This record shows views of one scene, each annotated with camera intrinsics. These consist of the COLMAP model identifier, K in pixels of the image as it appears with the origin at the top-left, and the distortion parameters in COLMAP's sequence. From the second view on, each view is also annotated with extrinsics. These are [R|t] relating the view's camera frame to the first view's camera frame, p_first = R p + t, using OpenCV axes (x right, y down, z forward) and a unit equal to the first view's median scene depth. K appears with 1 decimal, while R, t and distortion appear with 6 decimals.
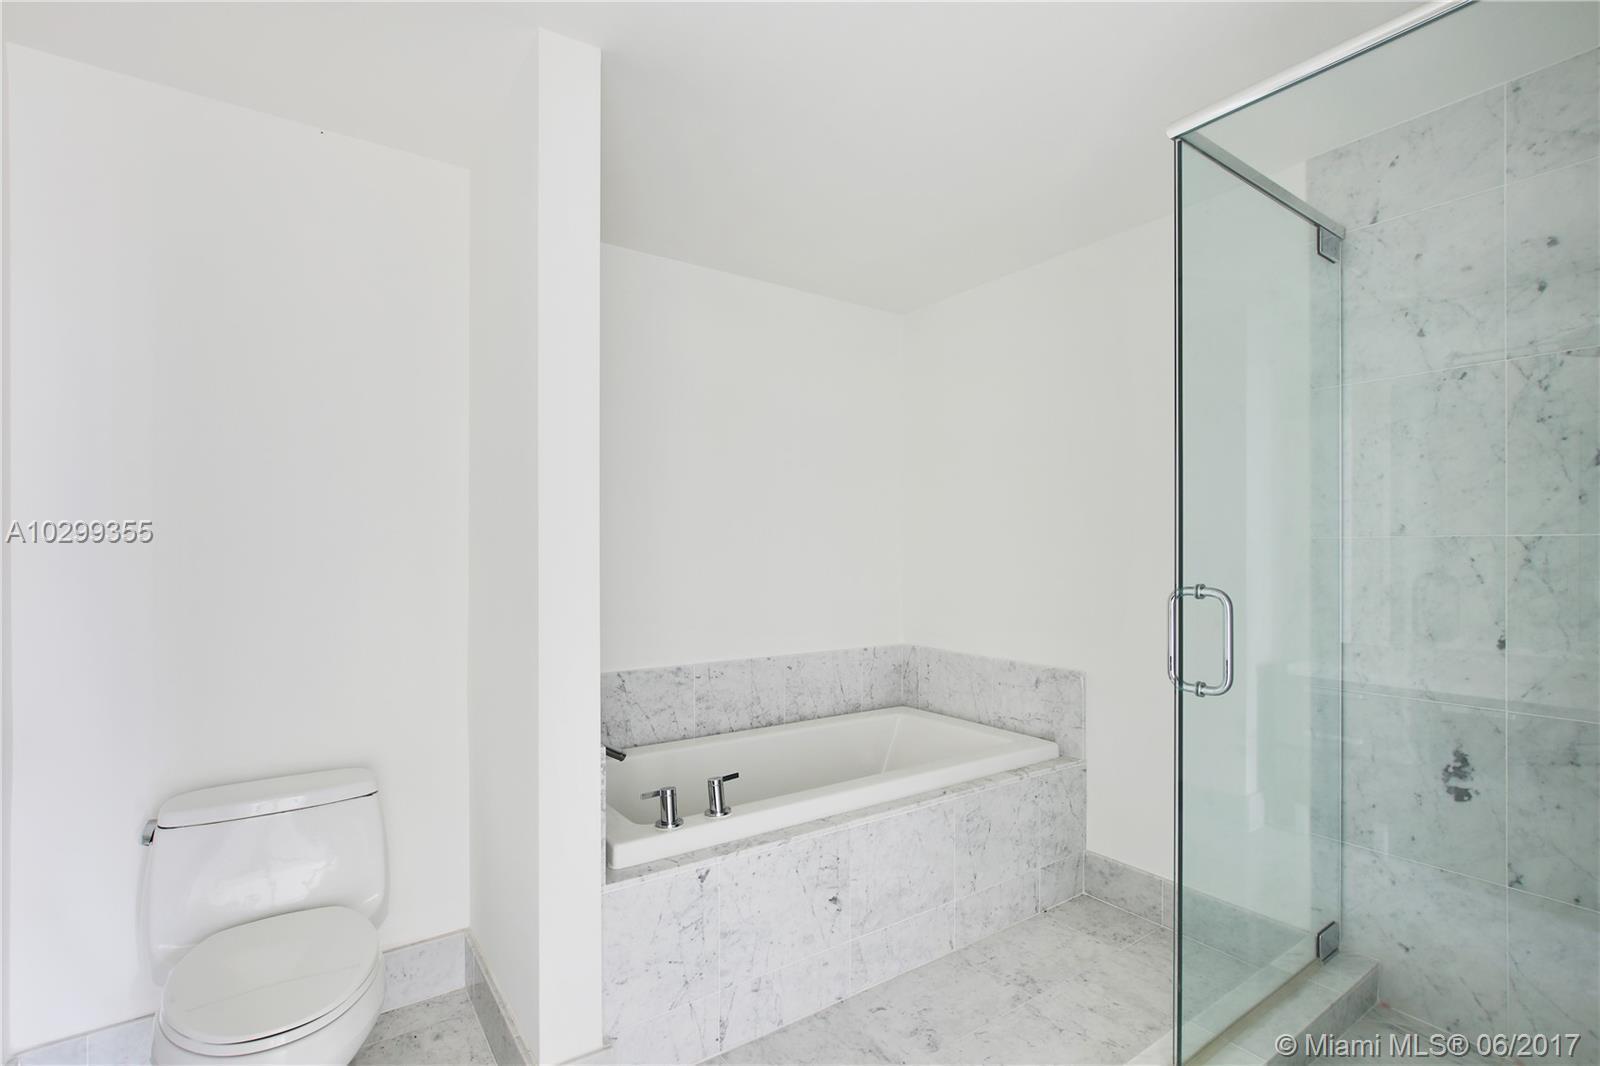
lens RADIAL K [[738.9, 0, 794.4], [0, 738.9, 565.8], [0, 0, 1]] dist [-0.005473, 0.003490]
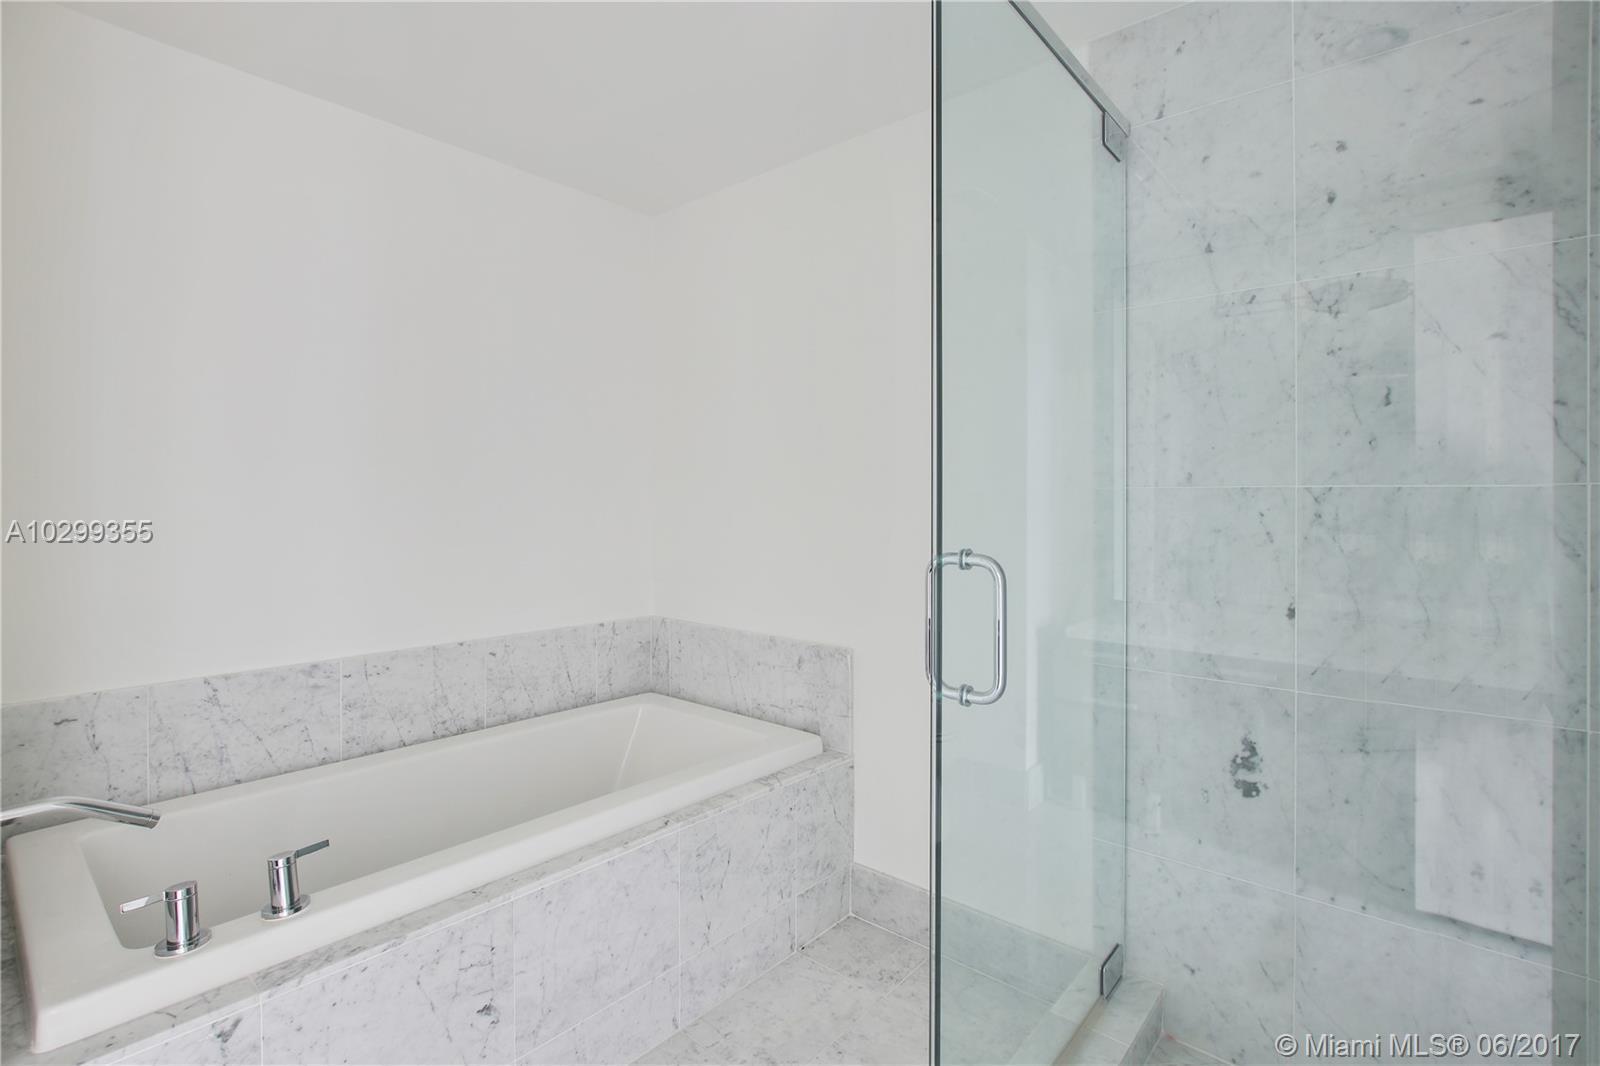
lens RADIAL K [[738.9, 0, 796.2], [0, 738.9, 524.5], [0, 0, 1]] dist [-0.005473, 0.003490]
pose [[0.970532, -0.003416, 0.240946, 0.169741], [0.001398, 0.999963, 0.008545, -0.004176], [-0.240966, -0.007956, 0.970501, 0.267661]]
